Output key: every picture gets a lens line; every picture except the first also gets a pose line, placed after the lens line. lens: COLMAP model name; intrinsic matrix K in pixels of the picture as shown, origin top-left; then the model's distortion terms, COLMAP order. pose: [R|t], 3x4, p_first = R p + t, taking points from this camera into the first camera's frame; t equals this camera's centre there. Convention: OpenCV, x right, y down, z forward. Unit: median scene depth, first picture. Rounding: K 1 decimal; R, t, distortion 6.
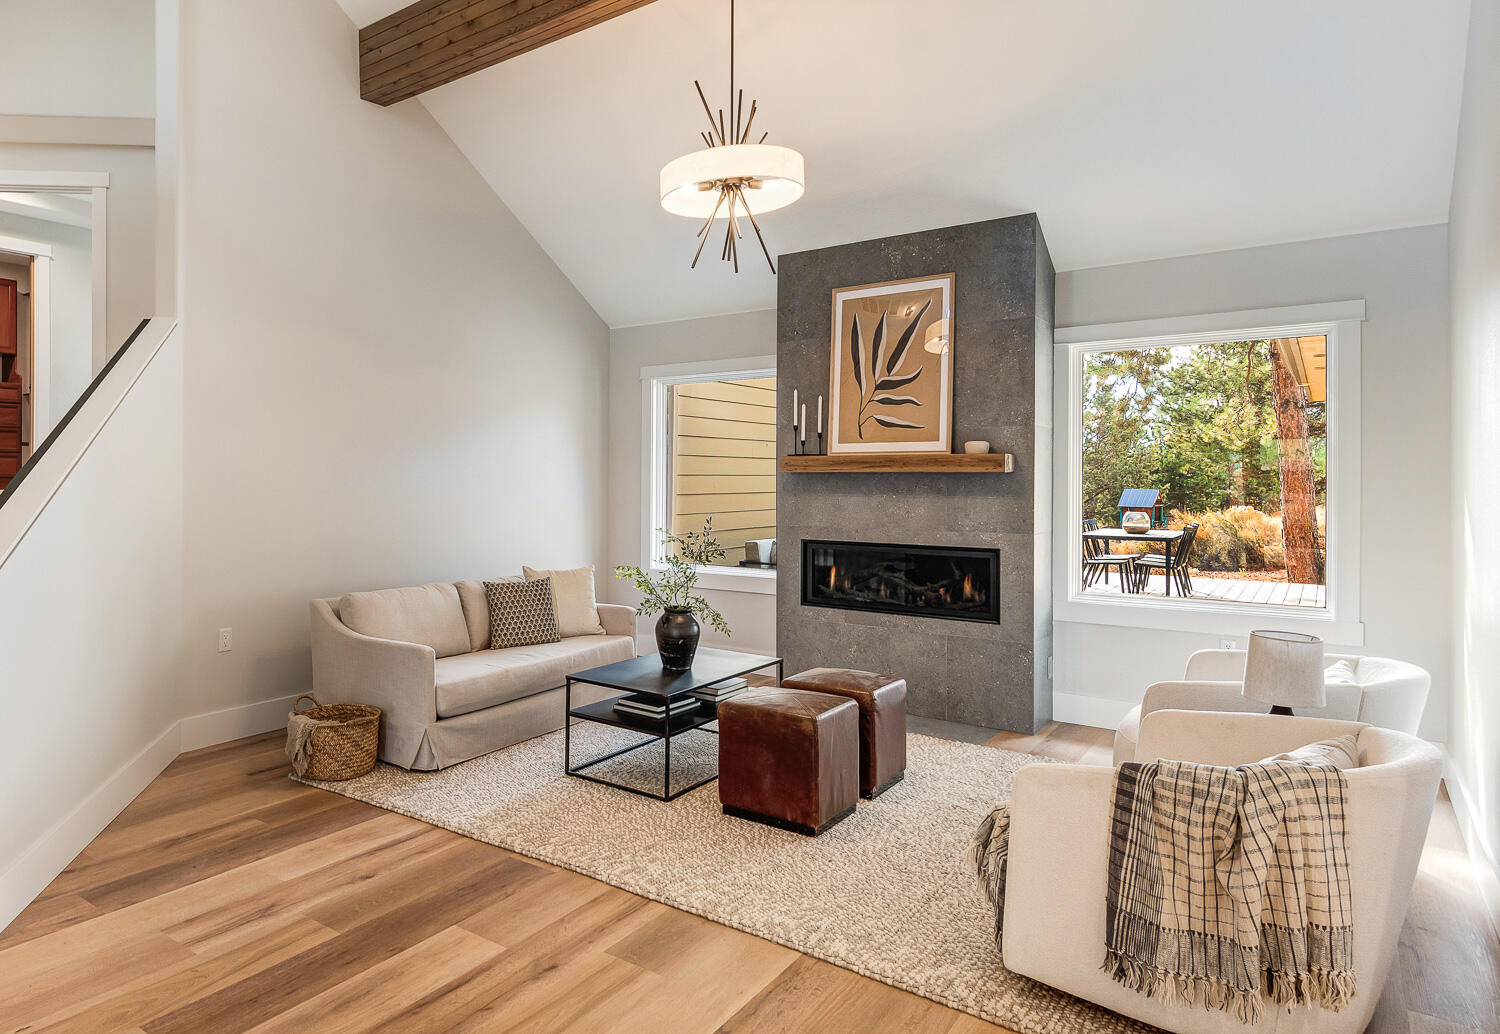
lens RADIAL K [[1234.1, 0, 750.0], [0, 1234.1, 517.0], [0, 0, 1]] dist [-0.003059, -0.002234]
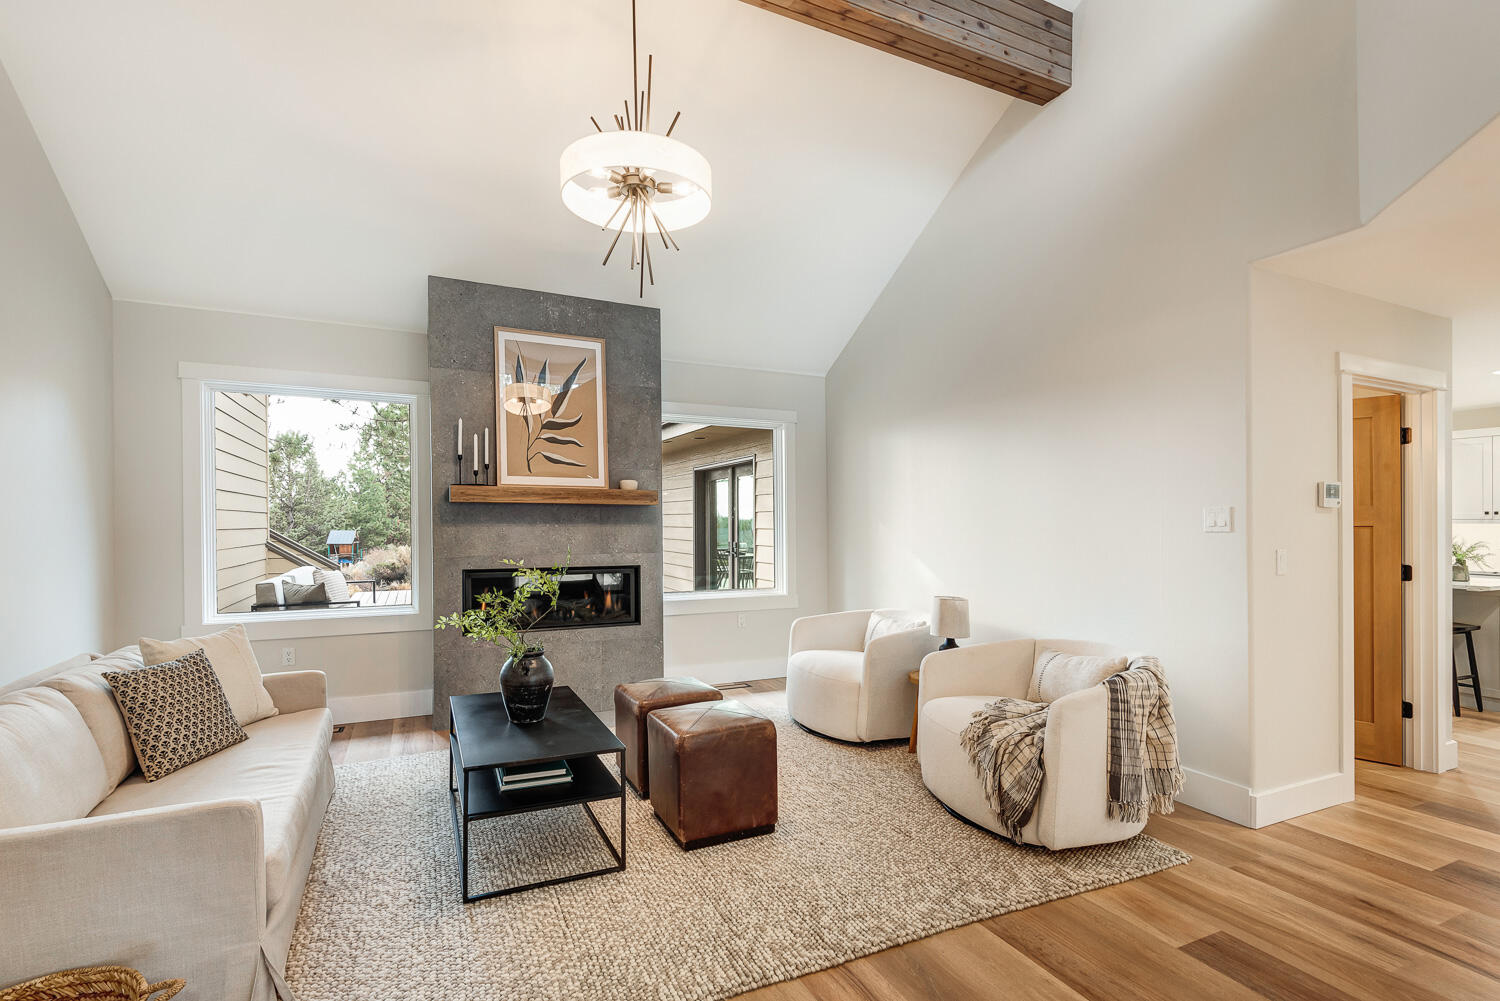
lens RADIAL K [[701.0, 0, 747.3], [0, 701.0, 530.5], [0, 0, 1]] dist [0.041509, -0.029691]
pose [[0.415014, -0.011185, 0.909746, -0.405001], [0.034385, 0.999403, -0.003399, -0.003927], [-0.909165, 0.032693, 0.415151, 0.589956]]
